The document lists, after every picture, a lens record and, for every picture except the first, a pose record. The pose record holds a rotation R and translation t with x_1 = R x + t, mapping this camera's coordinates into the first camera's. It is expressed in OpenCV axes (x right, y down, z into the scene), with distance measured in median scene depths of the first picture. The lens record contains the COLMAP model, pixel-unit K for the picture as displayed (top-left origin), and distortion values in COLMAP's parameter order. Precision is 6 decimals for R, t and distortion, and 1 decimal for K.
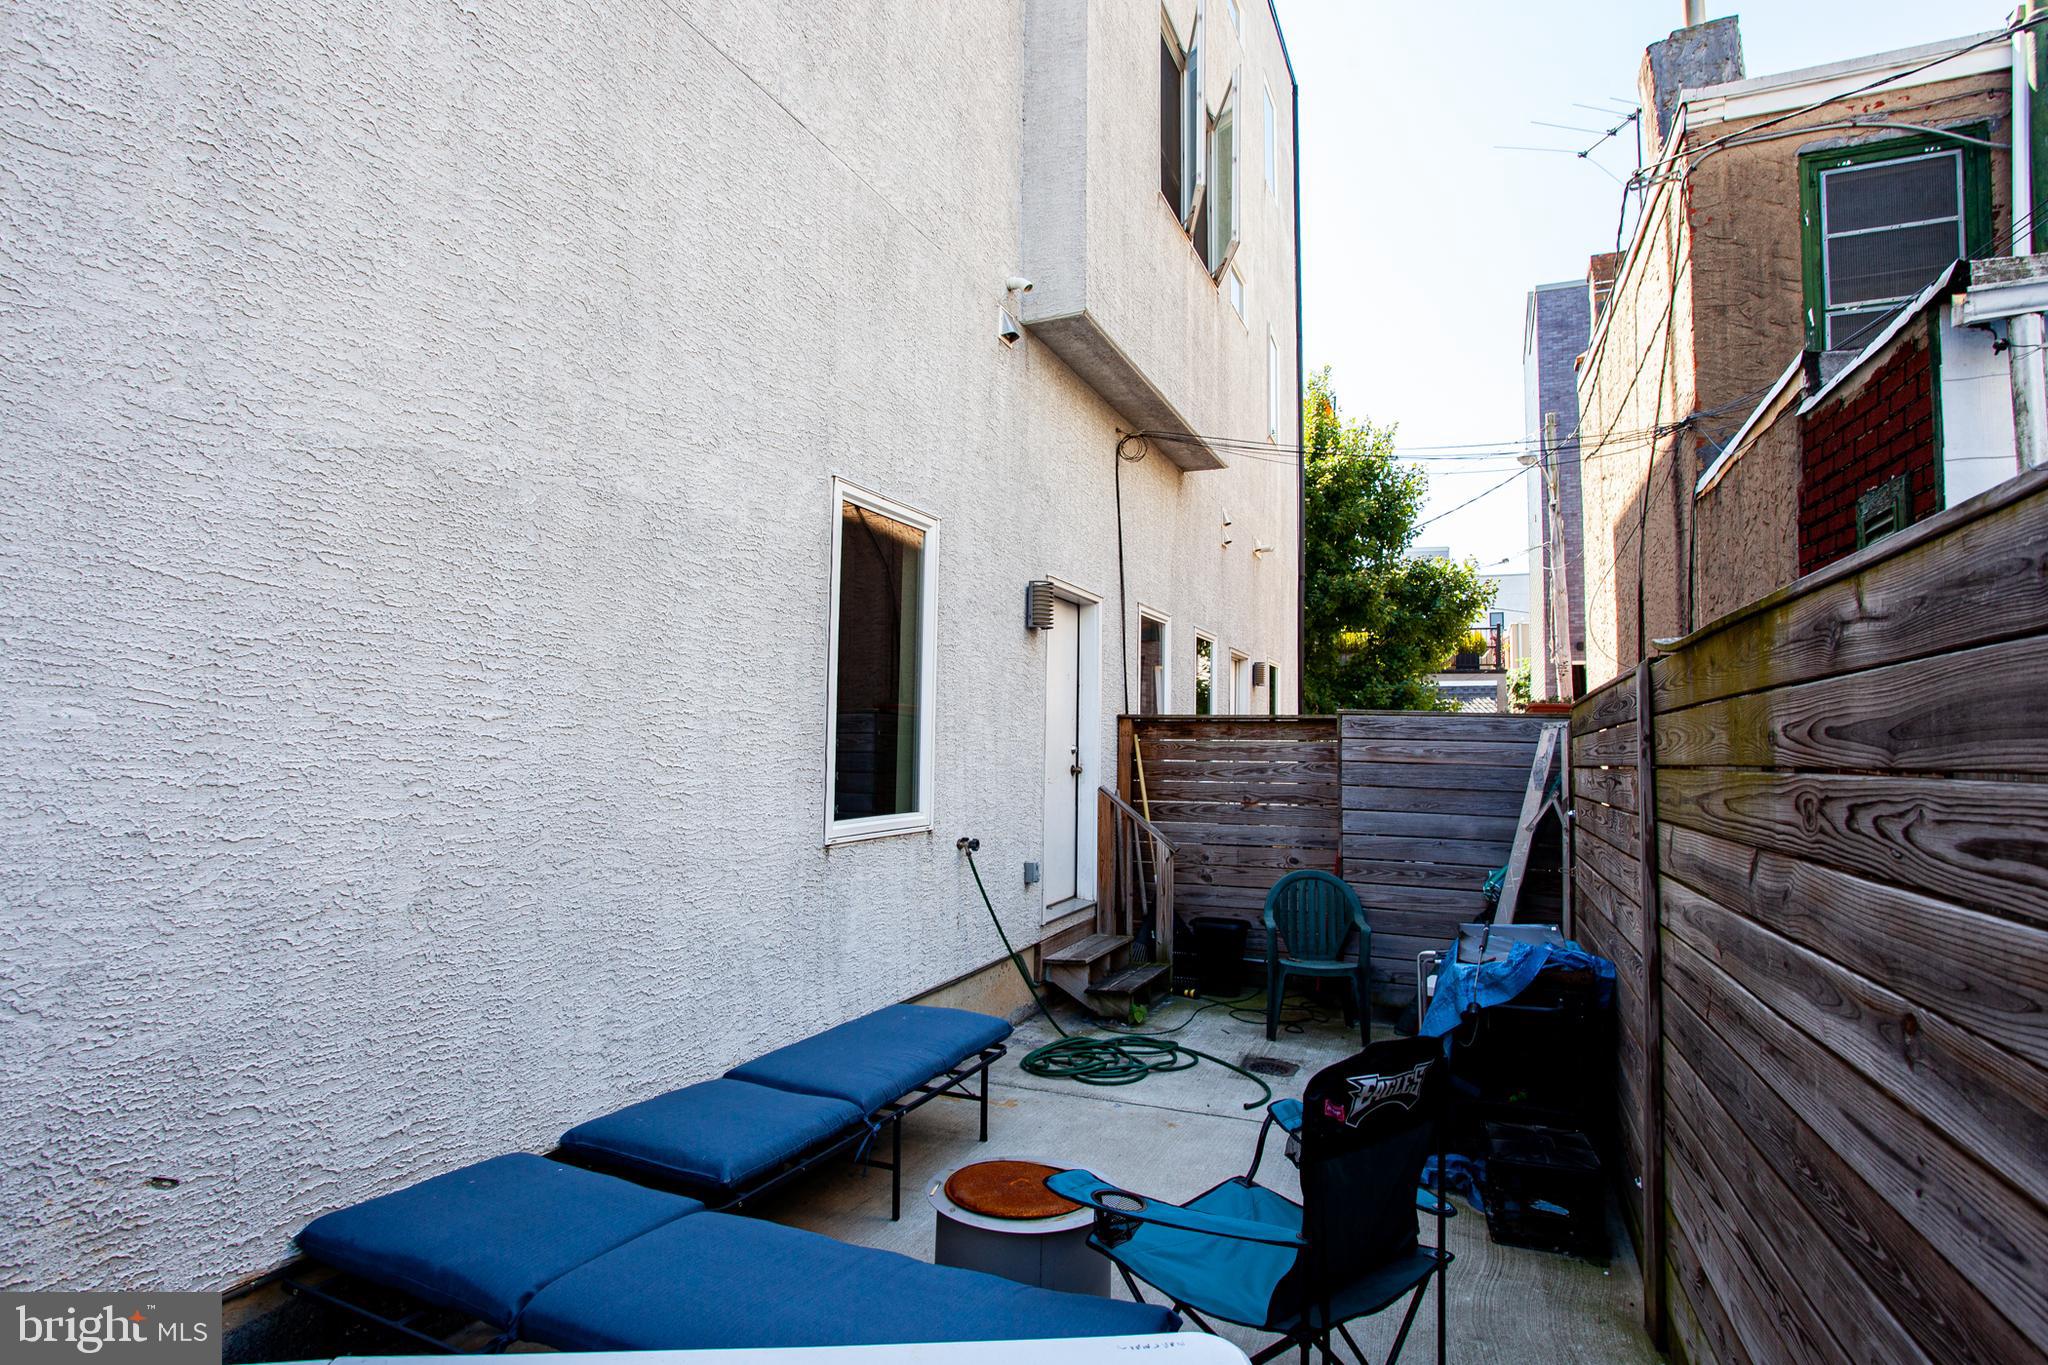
lens RADIAL K [[989.1, 0, 1019.4], [0, 989.1, 678.0], [0, 0, 1]] dist [-0.067548, 0.037742]
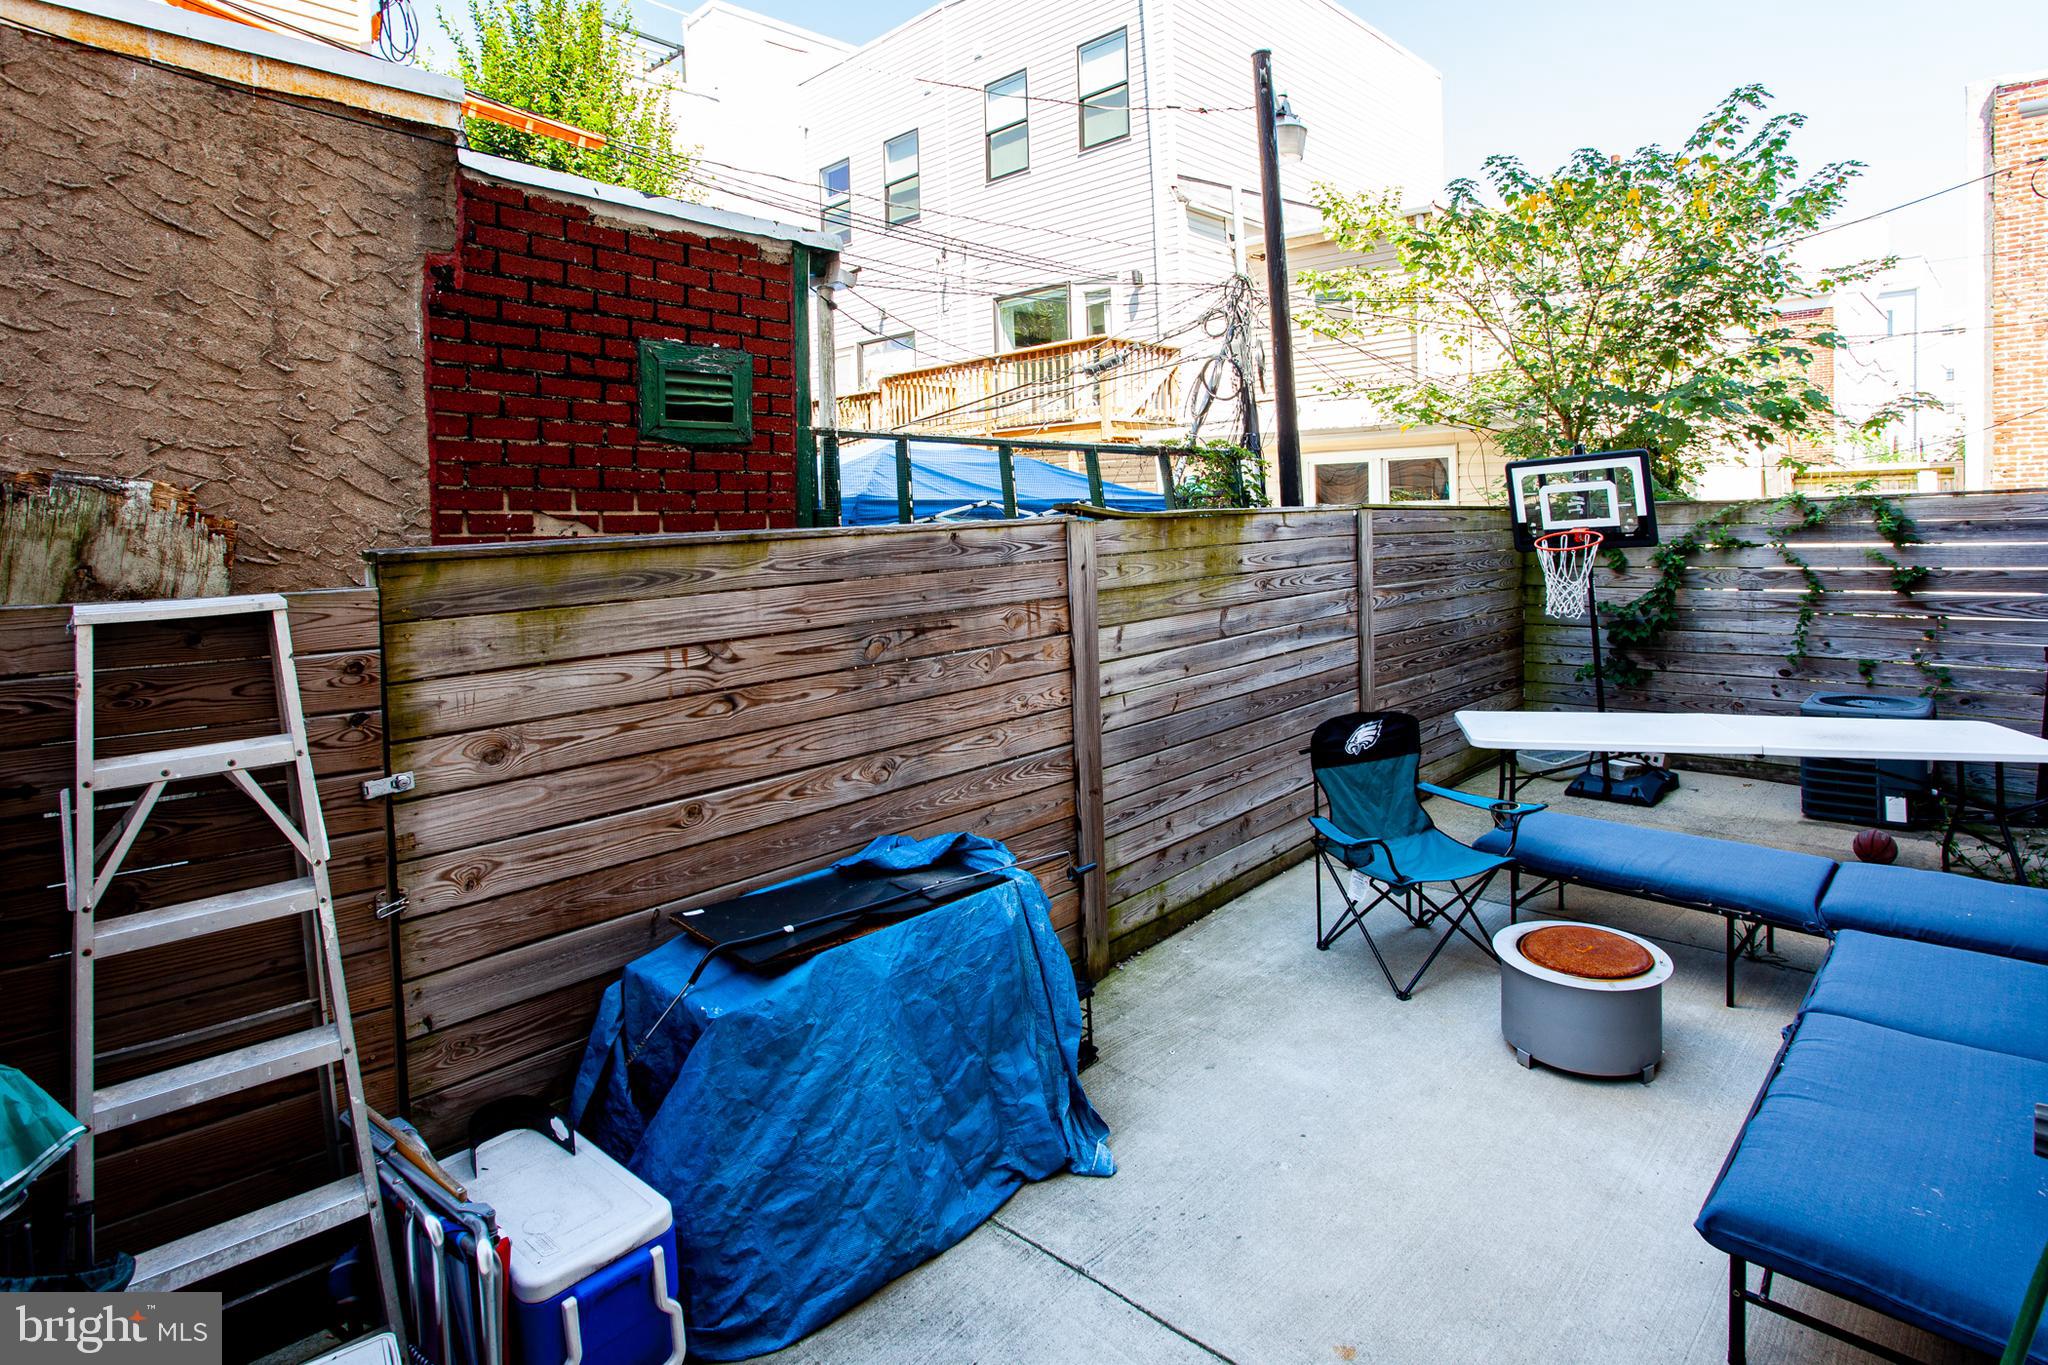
lens RADIAL K [[989.1, 0, 1019.4], [0, 989.1, 678.0], [0, 0, 1]] dist [-0.067548, 0.037742]
pose [[-0.932623, -0.049502, 0.357441, 0.450966], [-0.012637, 0.994419, 0.104746, 0.124262], [-0.360632, 0.093172, -0.928043, 4.502369]]
